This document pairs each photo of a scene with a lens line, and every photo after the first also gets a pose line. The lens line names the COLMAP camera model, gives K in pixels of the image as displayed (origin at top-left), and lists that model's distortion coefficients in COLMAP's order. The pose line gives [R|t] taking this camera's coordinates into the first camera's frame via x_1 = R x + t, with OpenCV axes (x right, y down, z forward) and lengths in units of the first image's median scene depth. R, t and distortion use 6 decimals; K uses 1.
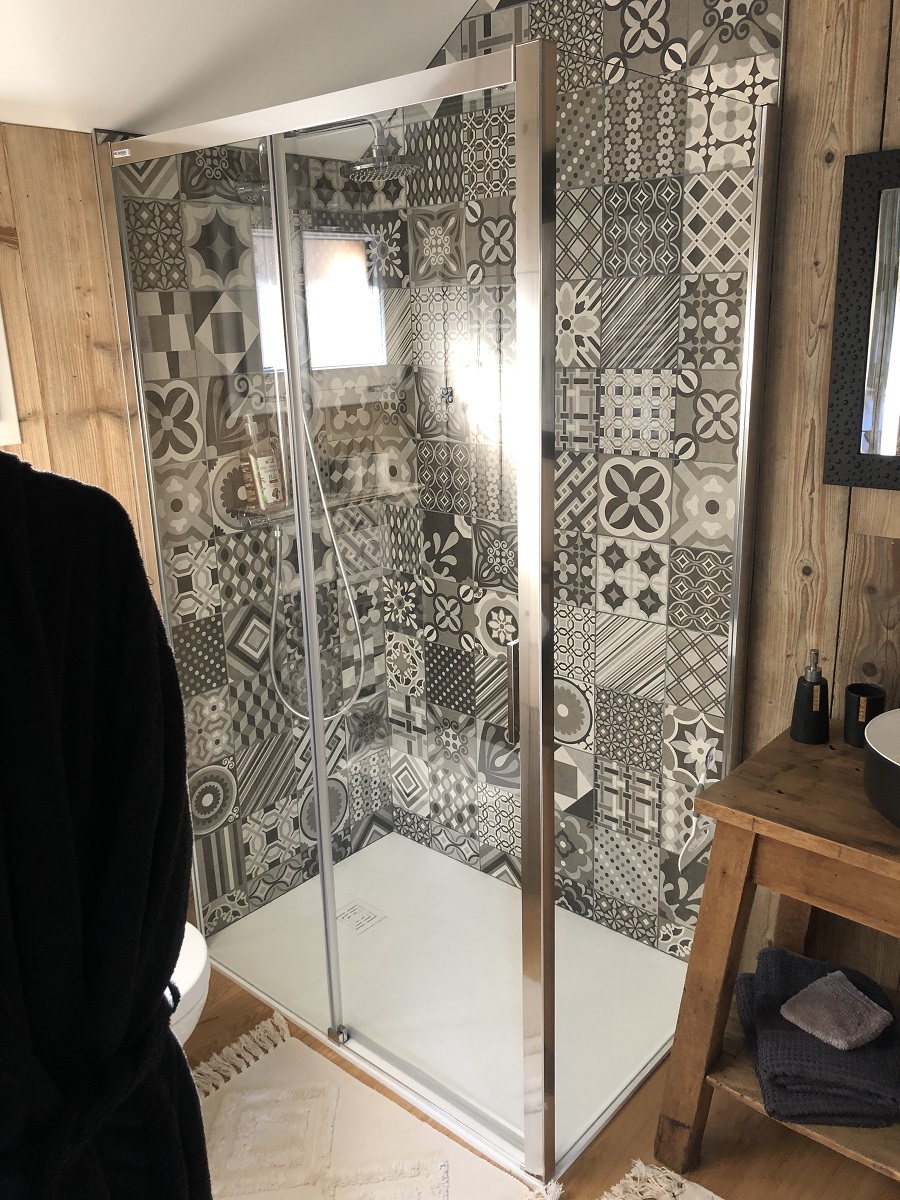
lens RADIAL K [[981.9, 0, 458.9], [0, 981.9, 599.9], [0, 0, 1]] dist [0.038588, -0.047977]
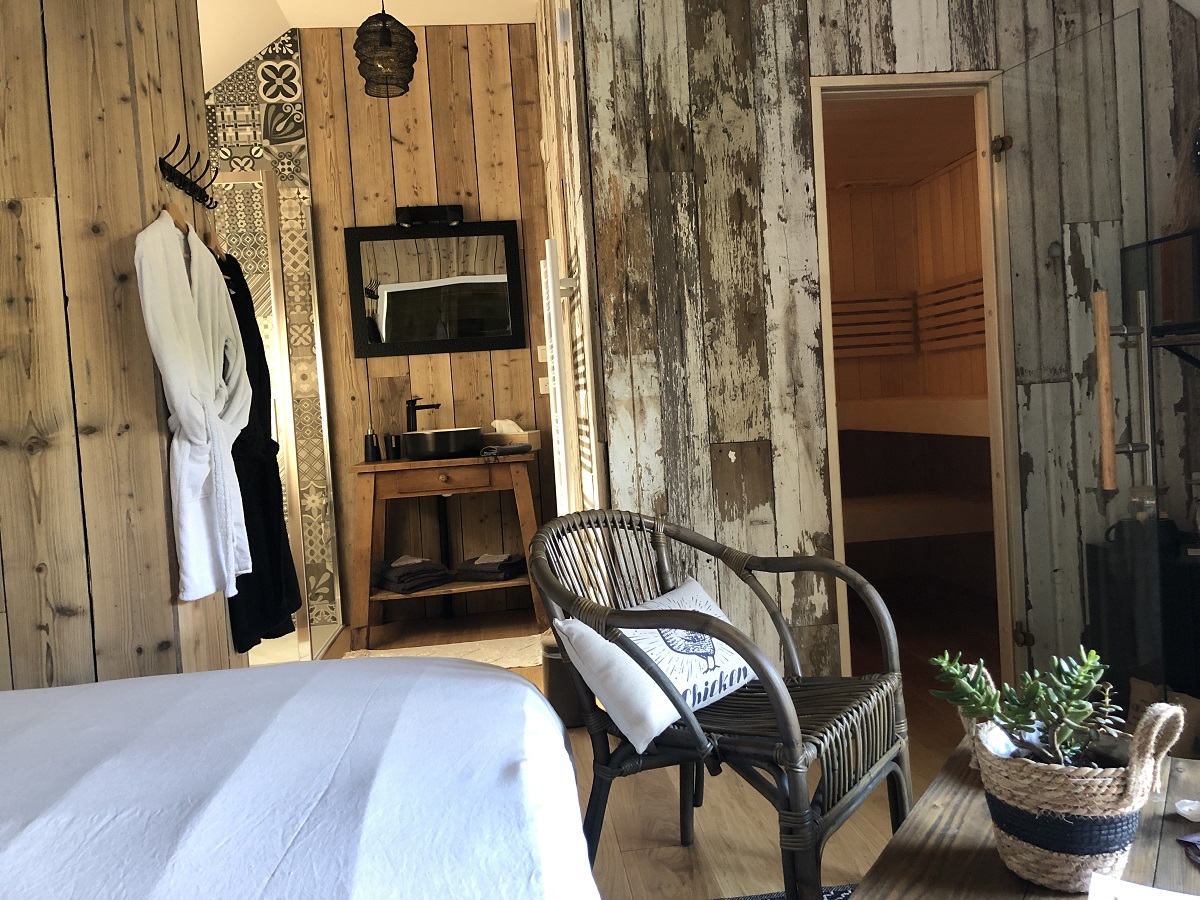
lens RADIAL K [[981.9, 0, 610.4], [0, 981.9, 437.2], [0, 0, 1]] dist [0.038588, -0.047977]
pose [[0.686690, -0.047374, 0.725406, -0.867133], [0.249720, 0.952522, -0.174187, 0.585178], [-0.682713, 0.300761, 0.665917, -0.860429]]
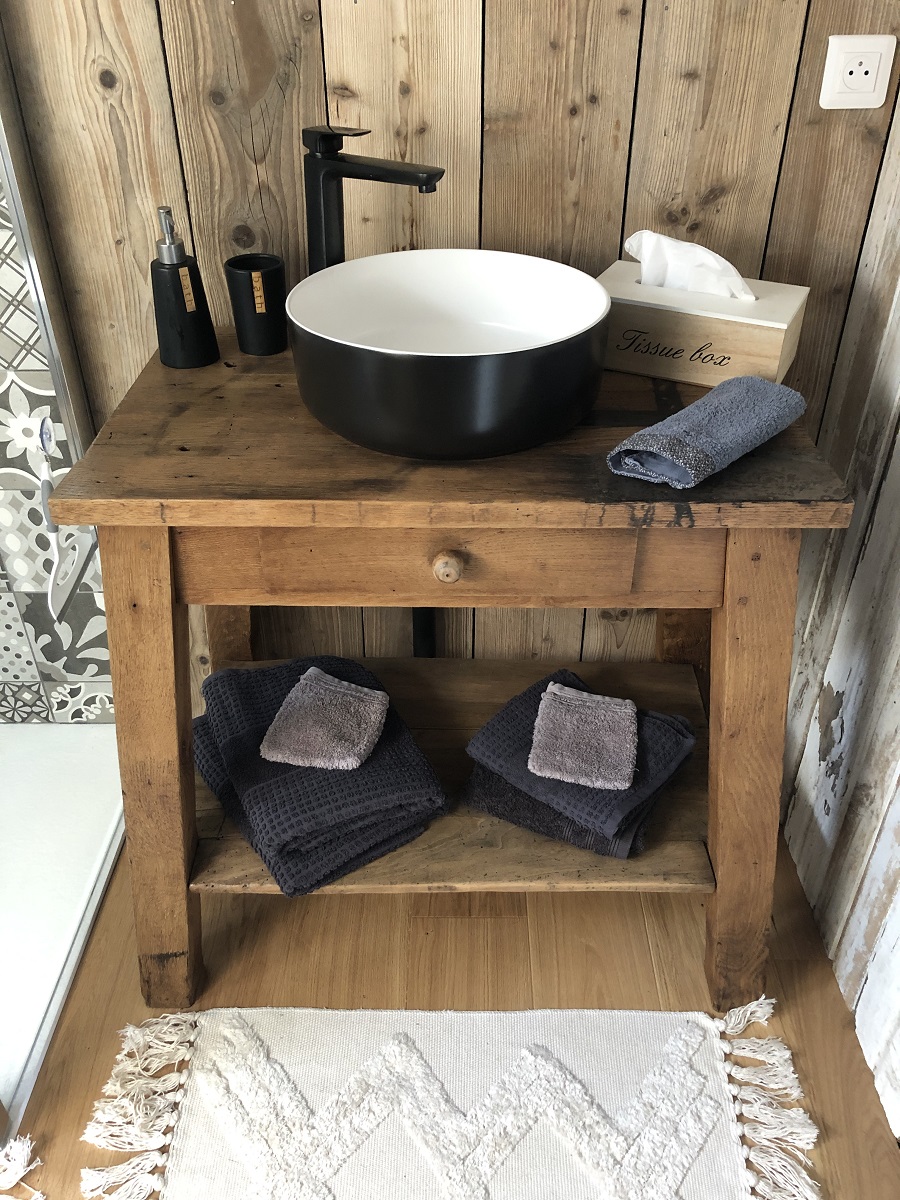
lens RADIAL K [[981.9, 0, 449.1], [0, 981.9, 601.7], [0, 0, 1]] dist [0.038588, -0.047977]
pose [[0.764173, -0.352888, 0.539916, 0.078150], [0.167321, 0.916864, 0.362442, 0.075304], [-0.622931, -0.186629, 0.759688, 0.359749]]
